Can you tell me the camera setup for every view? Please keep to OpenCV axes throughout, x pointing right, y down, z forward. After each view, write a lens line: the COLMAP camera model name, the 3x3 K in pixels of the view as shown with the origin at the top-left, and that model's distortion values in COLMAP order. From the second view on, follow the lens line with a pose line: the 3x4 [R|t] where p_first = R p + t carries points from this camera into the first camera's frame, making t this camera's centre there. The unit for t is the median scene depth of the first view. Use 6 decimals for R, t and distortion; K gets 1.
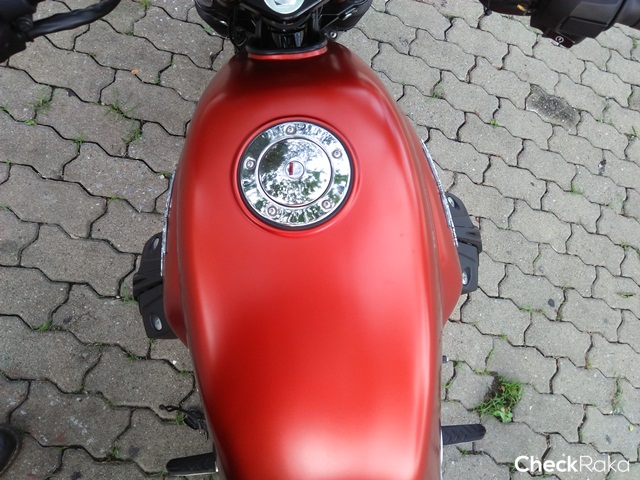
lens RADIAL K [[528.9, 0, 322.9], [0, 528.9, 239.1], [0, 0, 1]] dist [0.062168, -0.089912]
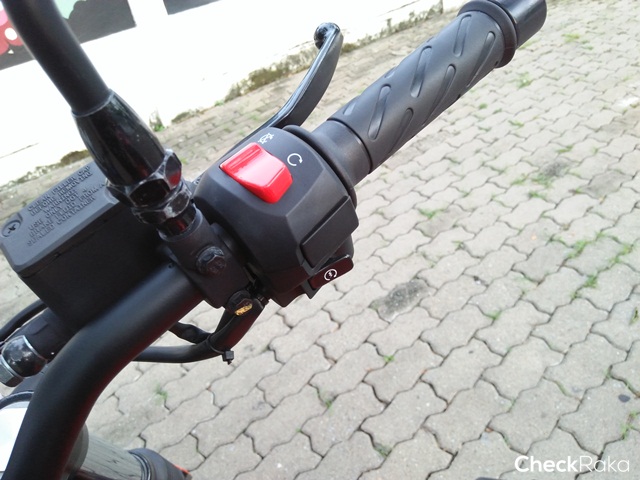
lens RADIAL K [[528.9, 0, 322.9], [0, 528.9, 239.1], [0, 0, 1]] dist [0.062168, -0.089912]
pose [[0.497981, -0.768828, 0.401147, 0.063498], [0.854852, 0.357472, -0.376087, -0.048489], [0.145747, 0.530206, 0.835248, 0.134329]]
